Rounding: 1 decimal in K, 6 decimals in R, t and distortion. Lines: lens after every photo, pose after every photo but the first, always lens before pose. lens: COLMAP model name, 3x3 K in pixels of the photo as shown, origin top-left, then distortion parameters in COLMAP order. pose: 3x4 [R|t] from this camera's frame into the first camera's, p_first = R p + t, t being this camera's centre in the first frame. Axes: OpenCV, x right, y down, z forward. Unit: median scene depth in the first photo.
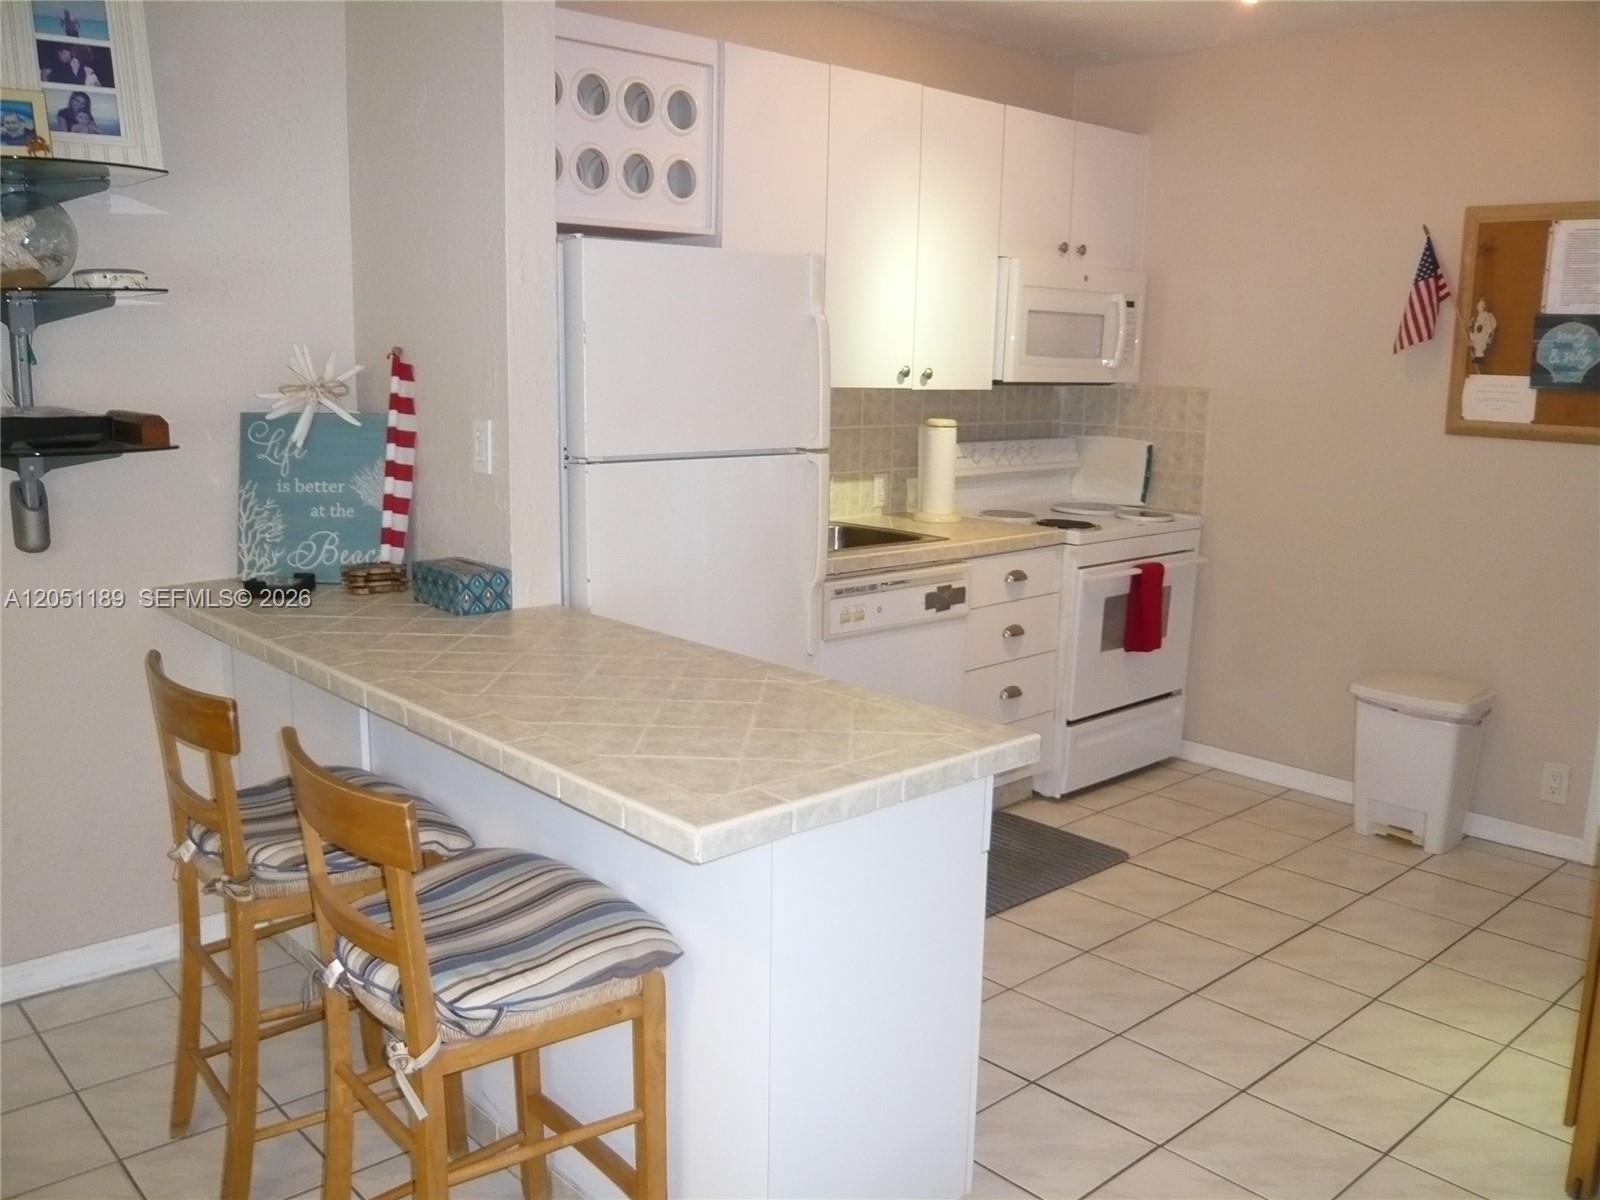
lens RADIAL K [[1368.9, 0, 800.0], [0, 1368.9, 600.0], [0, 0, 1]] dist [-0.099970, 0.022527]
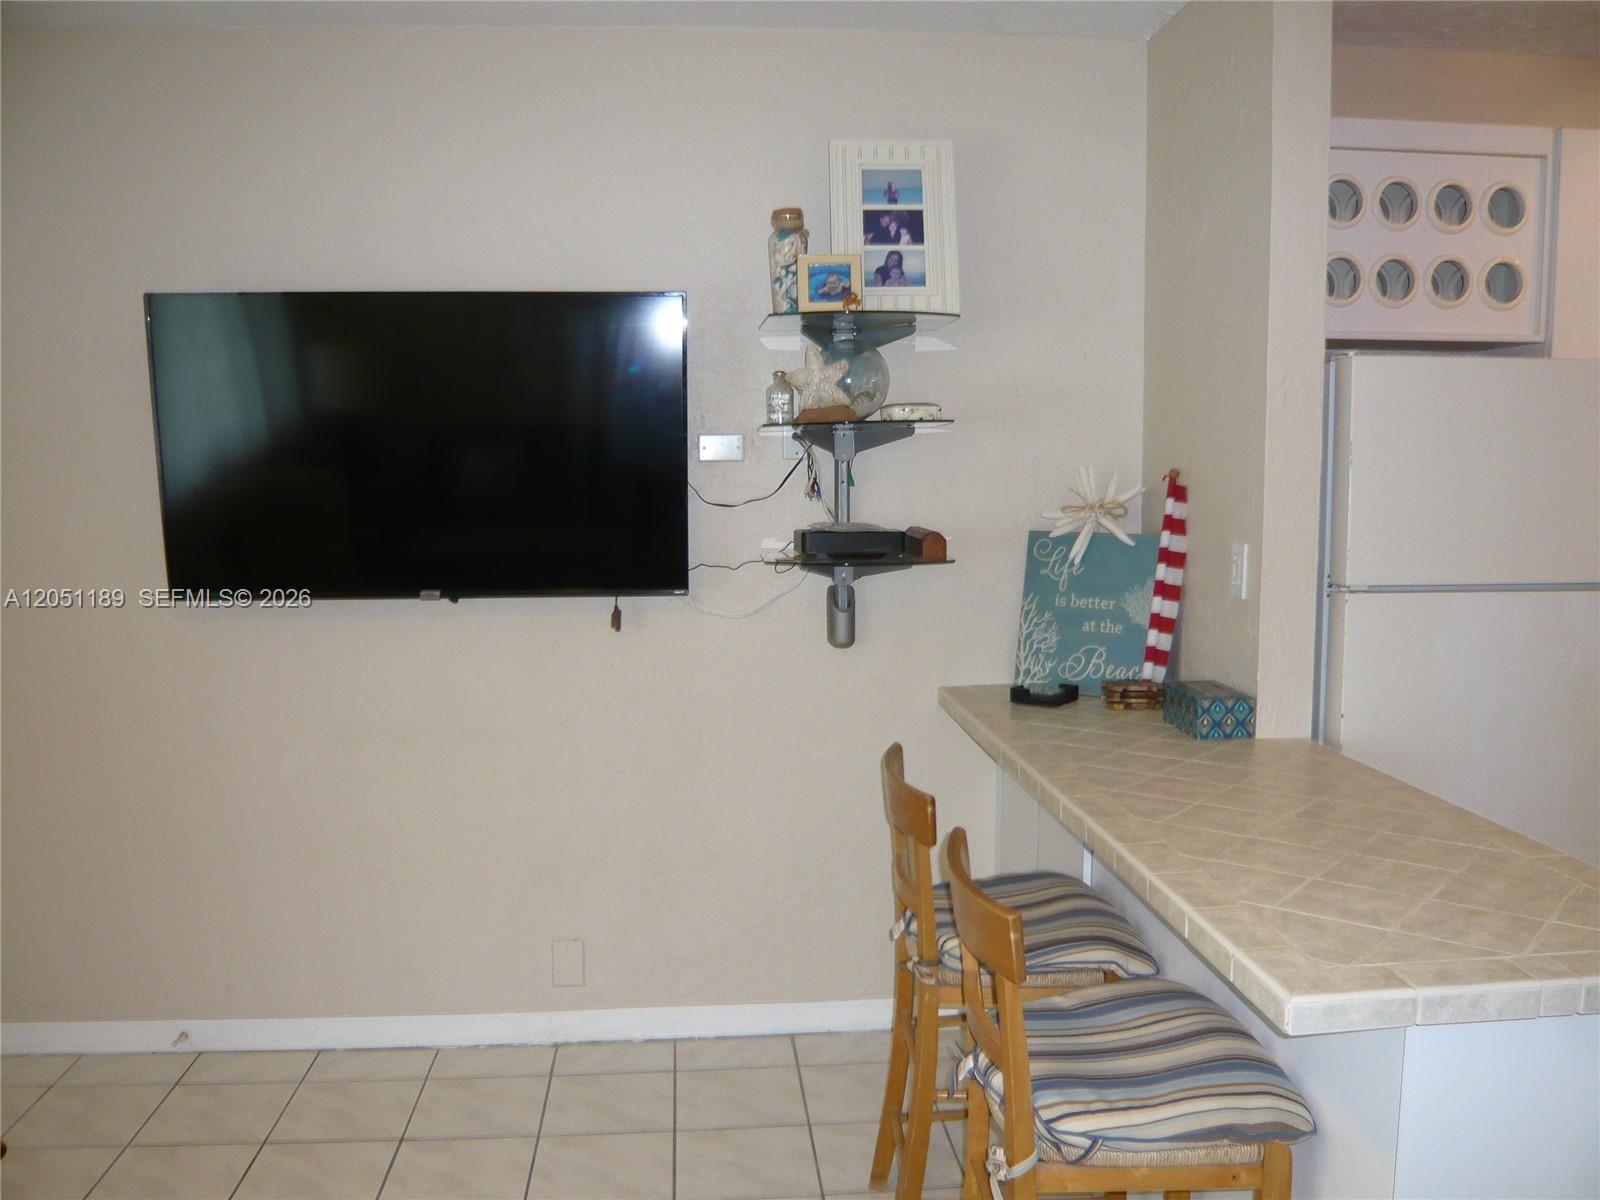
lens RADIAL K [[1368.9, 0, 800.0], [0, 1368.9, 600.0], [0, 0, 1]] dist [-0.099970, 0.022527]
pose [[0.786703, 0.039759, -0.616050, 0.131062], [-0.089957, 0.994655, -0.050683, -0.013885], [0.610742, 0.095291, 0.786075, 0.040042]]
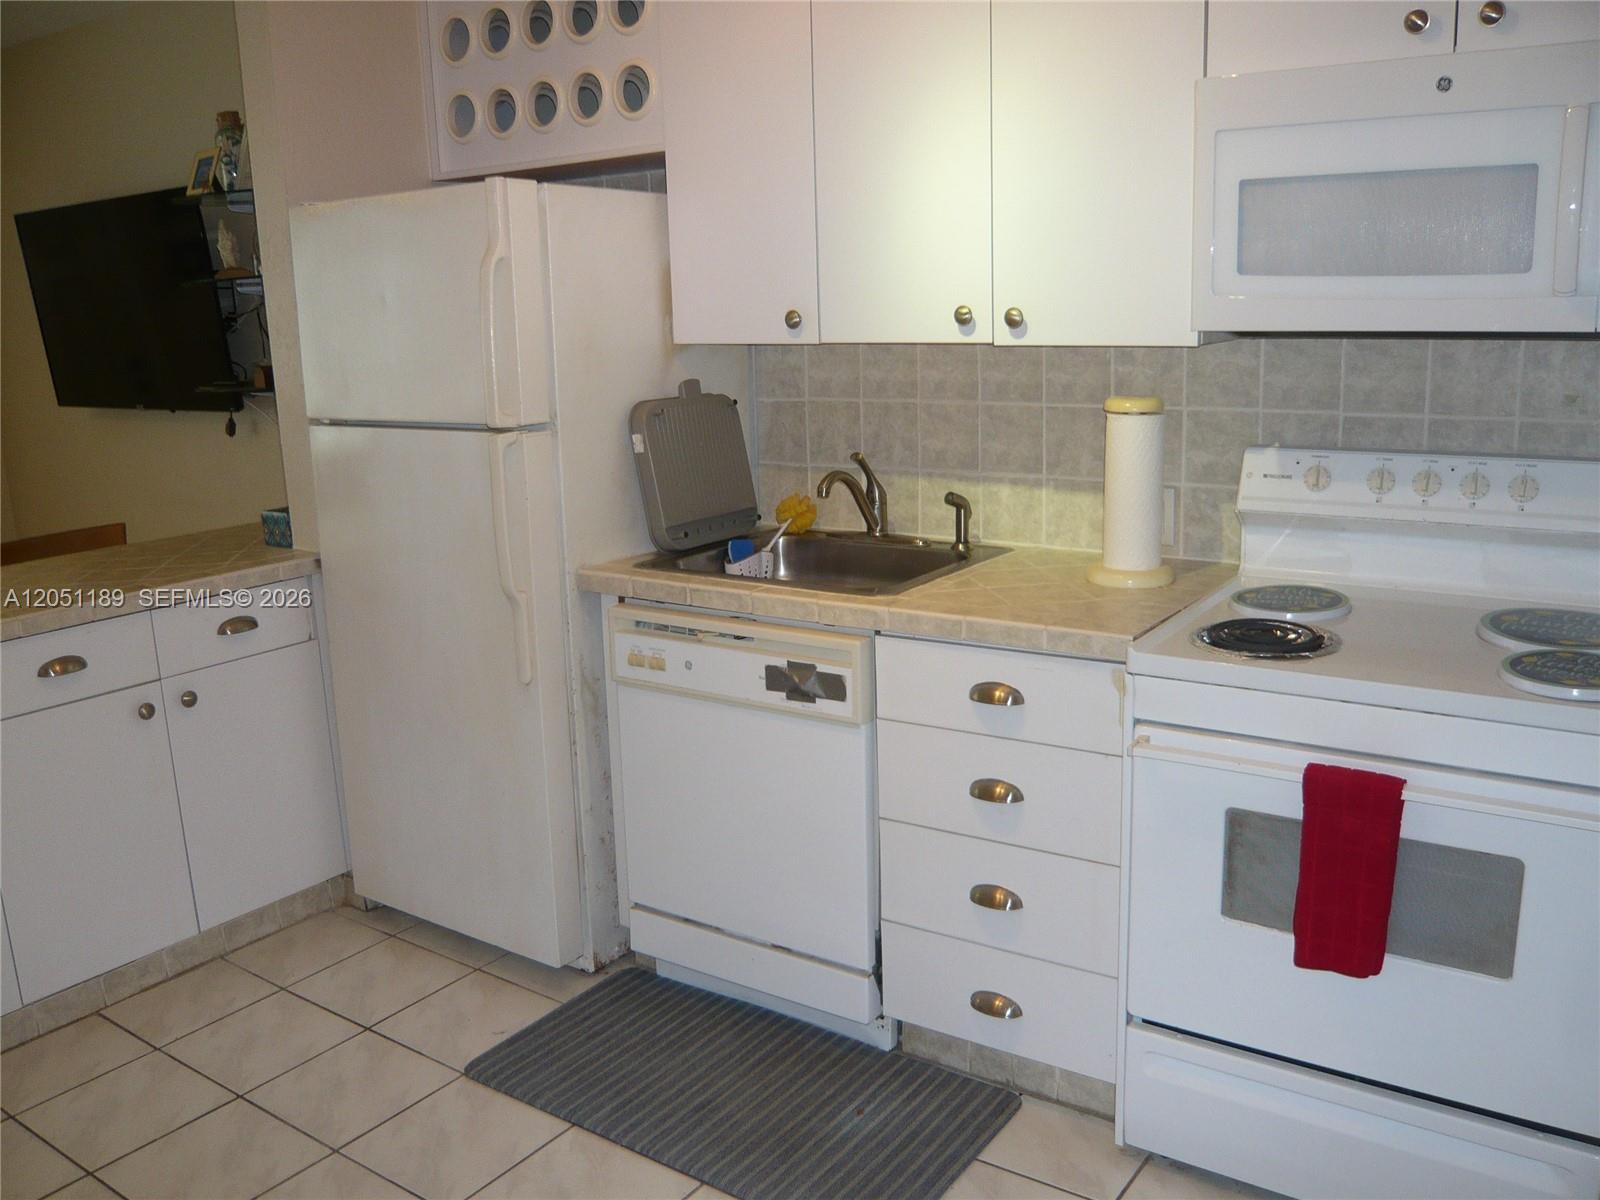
lens RADIAL K [[1346.8, 0, 800.0], [0, 1346.8, 600.0], [0, 0, 1]] dist [-0.142254, 0.002180]
pose [[0.223462, 0.188332, -0.956345, 1.007959], [-0.142599, 0.976916, 0.159062, -0.199194], [0.964225, 0.100829, 0.245160, 1.244541]]
